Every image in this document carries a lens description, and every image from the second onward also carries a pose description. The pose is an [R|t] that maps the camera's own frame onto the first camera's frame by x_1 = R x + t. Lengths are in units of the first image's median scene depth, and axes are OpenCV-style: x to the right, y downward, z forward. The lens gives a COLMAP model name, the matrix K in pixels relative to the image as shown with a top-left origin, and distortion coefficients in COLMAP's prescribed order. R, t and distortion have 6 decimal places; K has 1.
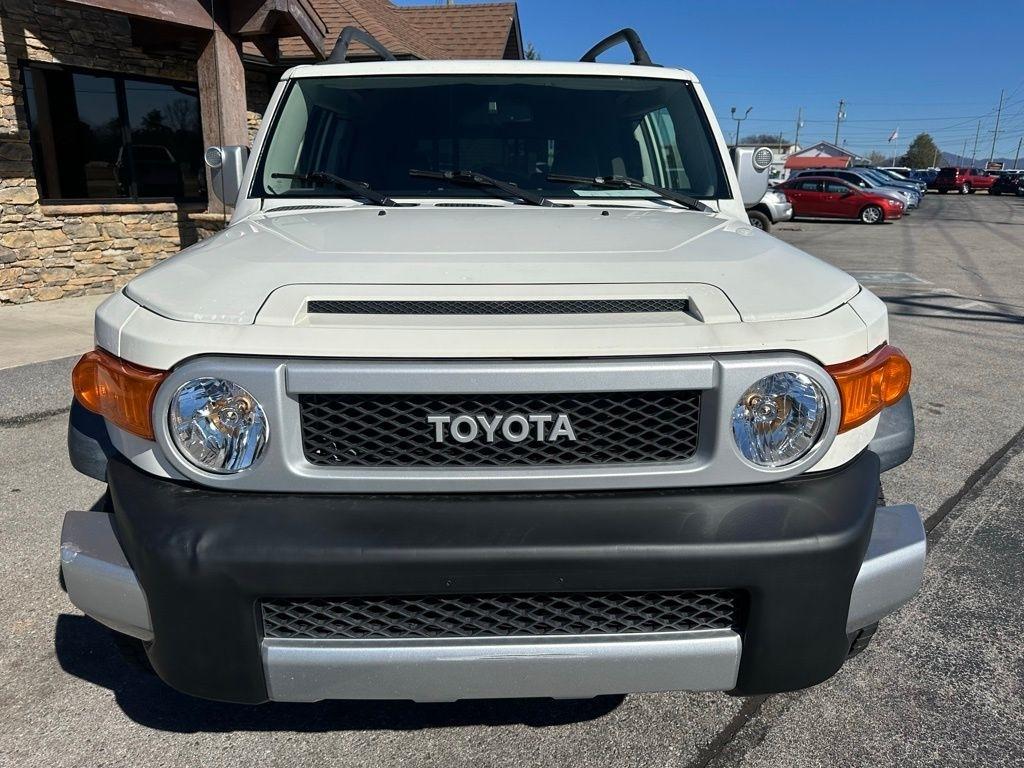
lens RADIAL K [[726.0, 0, 518.7], [0, 726.0, 382.6], [0, 0, 1]] dist [0.033654, -0.040079]
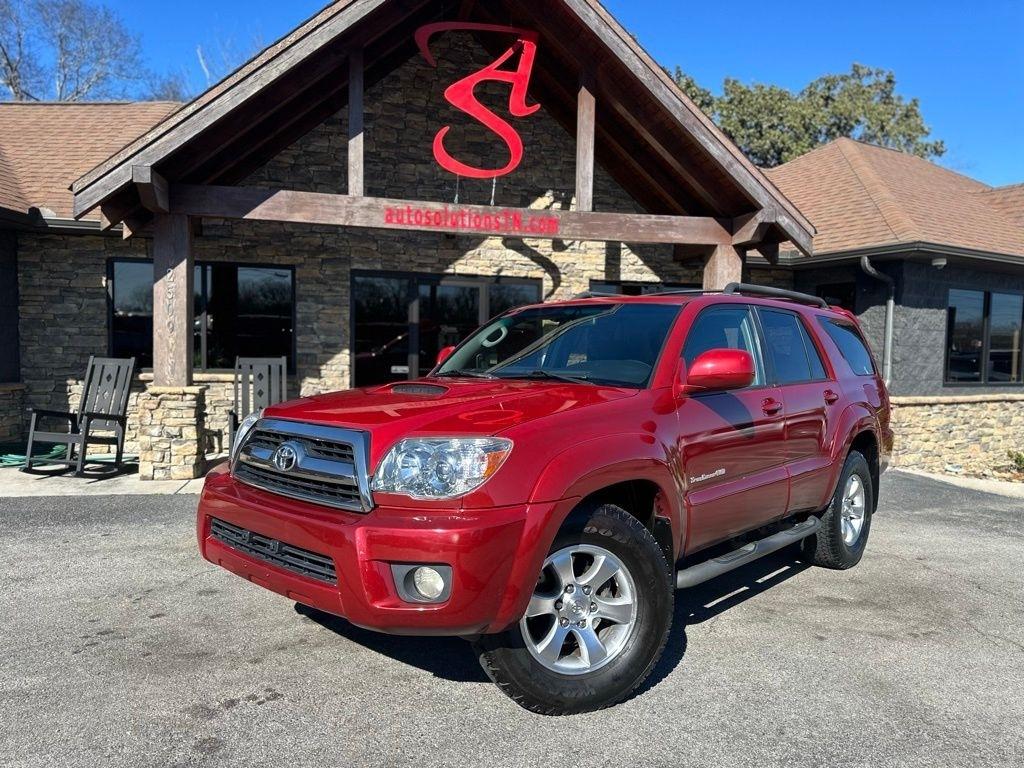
lens RADIAL K [[726.0, 0, 513.1], [0, 726.0, 388.1], [0, 0, 1]] dist [0.033654, -0.040079]
pose [[0.676923, 0.030764, -0.735410, 0.590164], [-0.205603, 0.967258, -0.148790, 0.004467], [0.706755, 0.251922, 0.661085, 0.028713]]
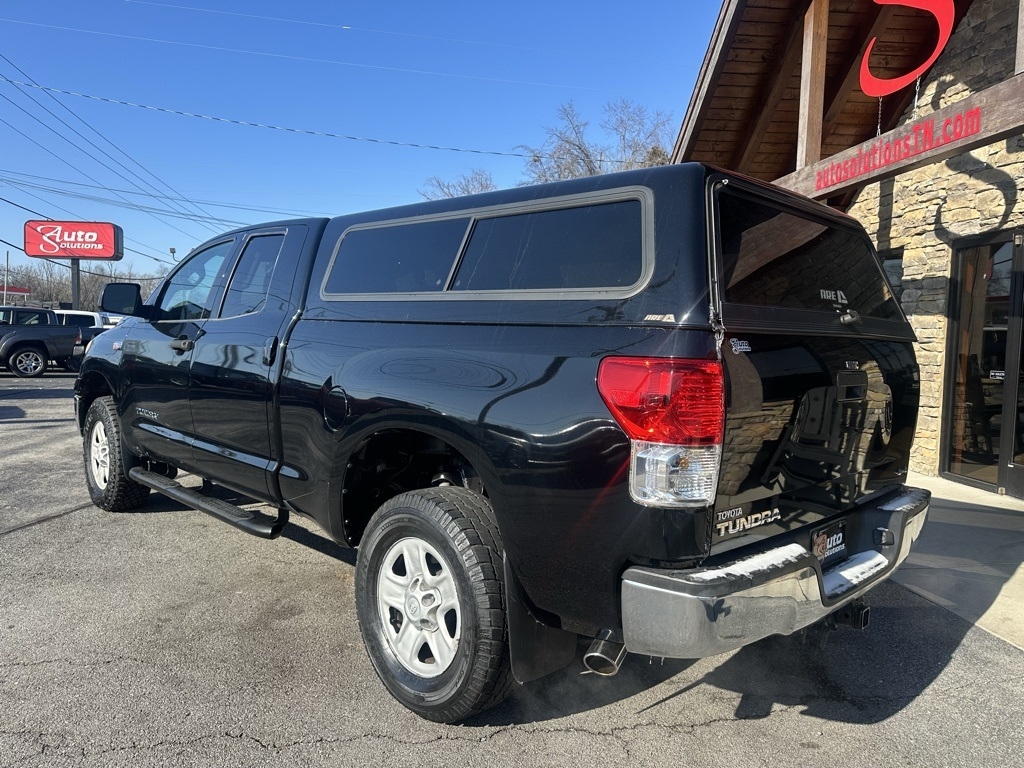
lens RADIAL K [[729.2, 0, 510.7], [0, 729.2, 387.2], [0, 0, 1]] dist [-0.008079, 0.000239]
pose [[-0.800433, 0.006621, -0.599386, 0.401629], [-0.194497, 0.942968, 0.270152, -0.683255], [0.566990, 0.332817, -0.753495, 2.489750]]
